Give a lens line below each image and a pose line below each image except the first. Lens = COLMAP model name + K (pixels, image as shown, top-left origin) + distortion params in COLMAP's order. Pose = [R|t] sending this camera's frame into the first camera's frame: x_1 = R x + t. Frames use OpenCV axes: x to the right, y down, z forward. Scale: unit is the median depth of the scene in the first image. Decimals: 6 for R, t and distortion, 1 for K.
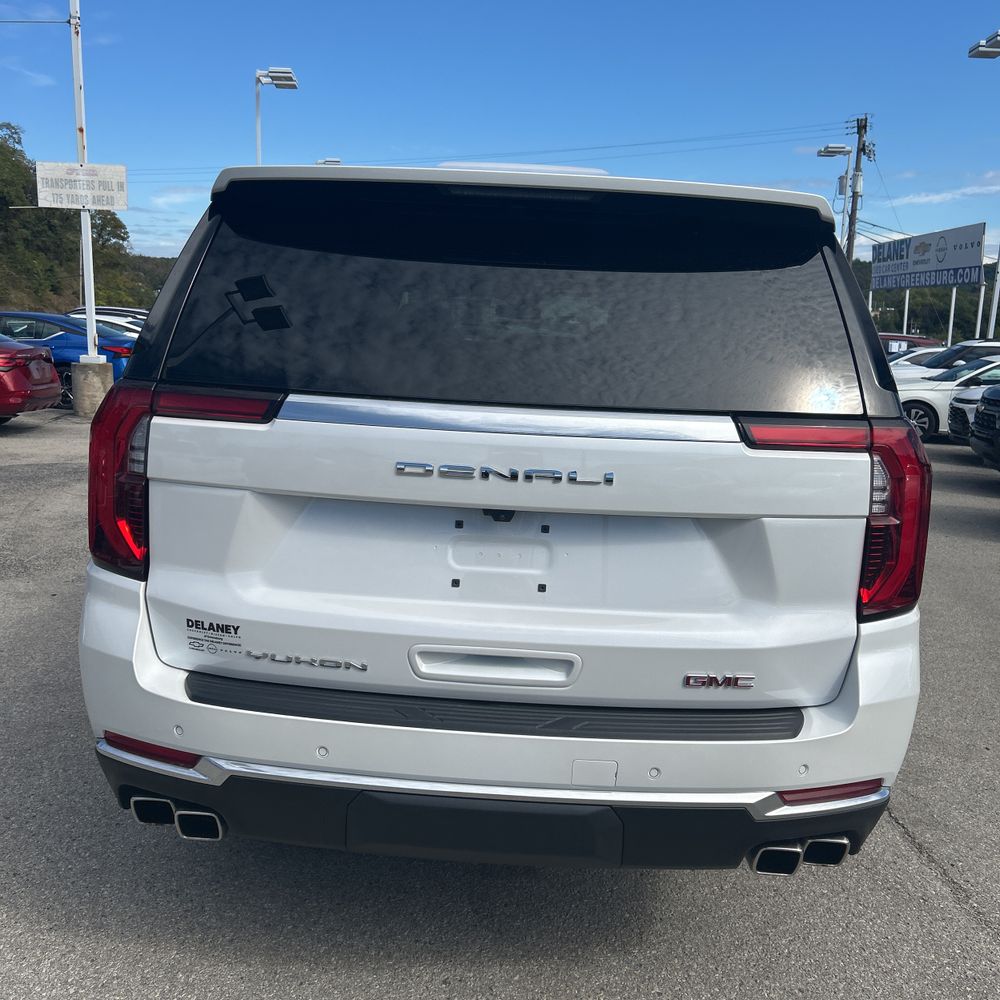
lens RADIAL K [[1023.3, 0, 490.8], [0, 1023.3, 509.4], [0, 0, 1]] dist [0.020580, 0.000000]
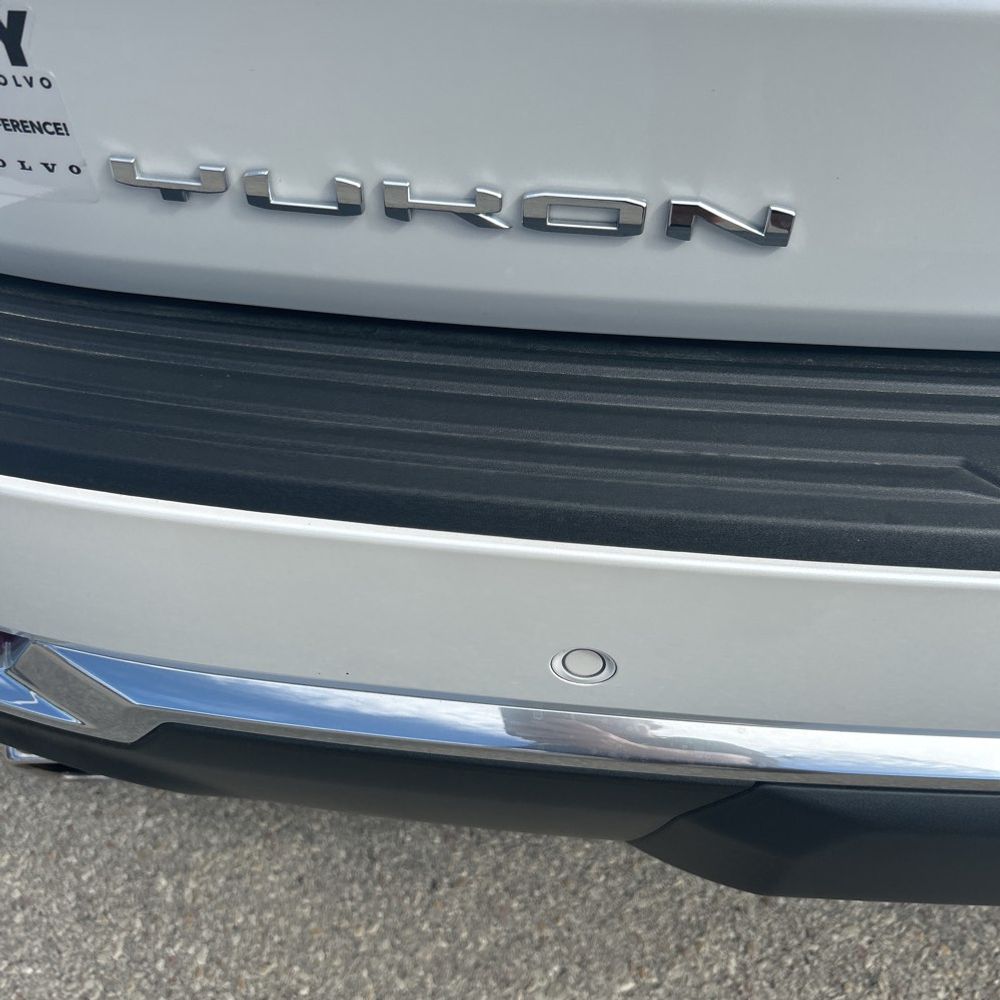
lens RADIAL K [[1023.3, 0, 500.1], [0, 1023.3, 507.7], [0, 0, 1]] dist [0.020580, 0.000000]
pose [[0.997882, -0.063648, 0.013468, -0.052543], [0.047321, 0.852173, 0.521116, 0.029607], [-0.044645, -0.519374, 0.853380, 0.243717]]
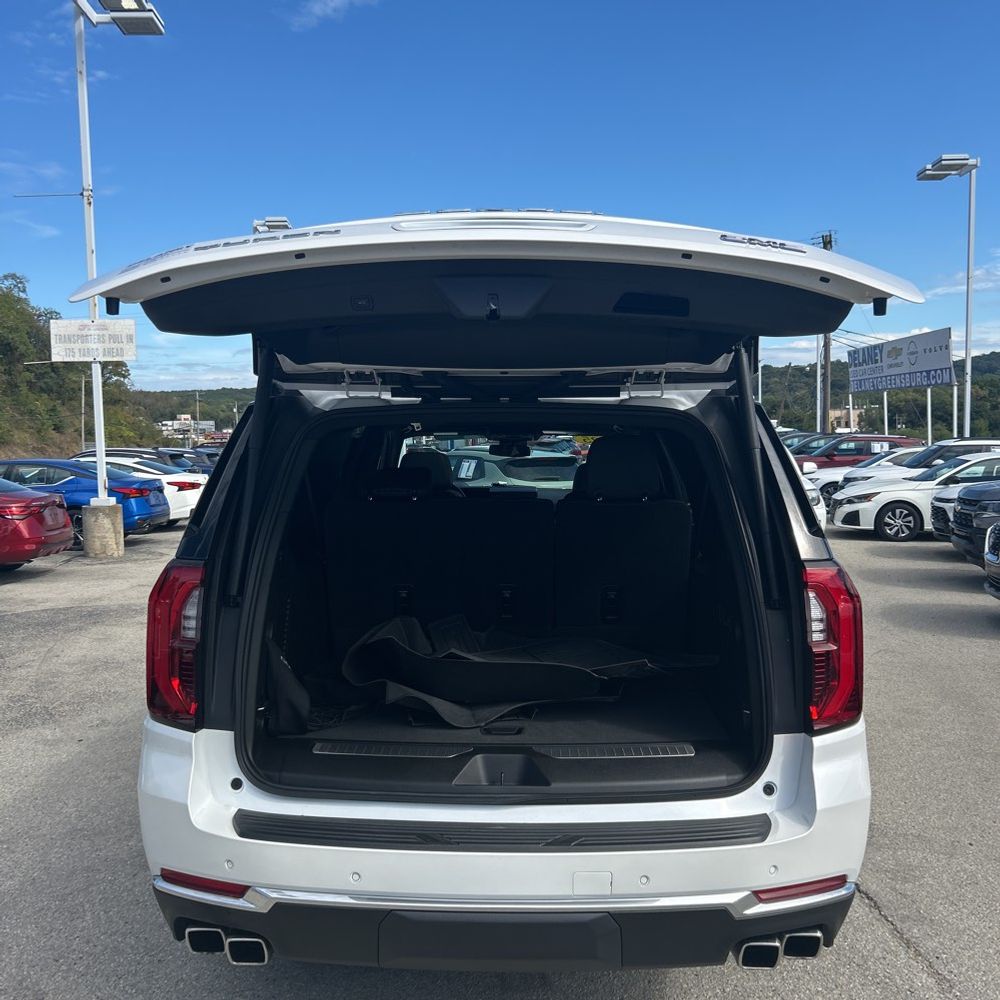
lens RADIAL K [[1023.3, 0, 501.9], [0, 1023.3, 489.3], [0, 0, 1]] dist [0.020580, 0.000000]
pose [[0.998677, -0.049811, 0.012781, 0.001968], [0.051041, 0.990423, -0.128285, -0.011285], [-0.006269, 0.128768, 0.991655, -0.059513]]
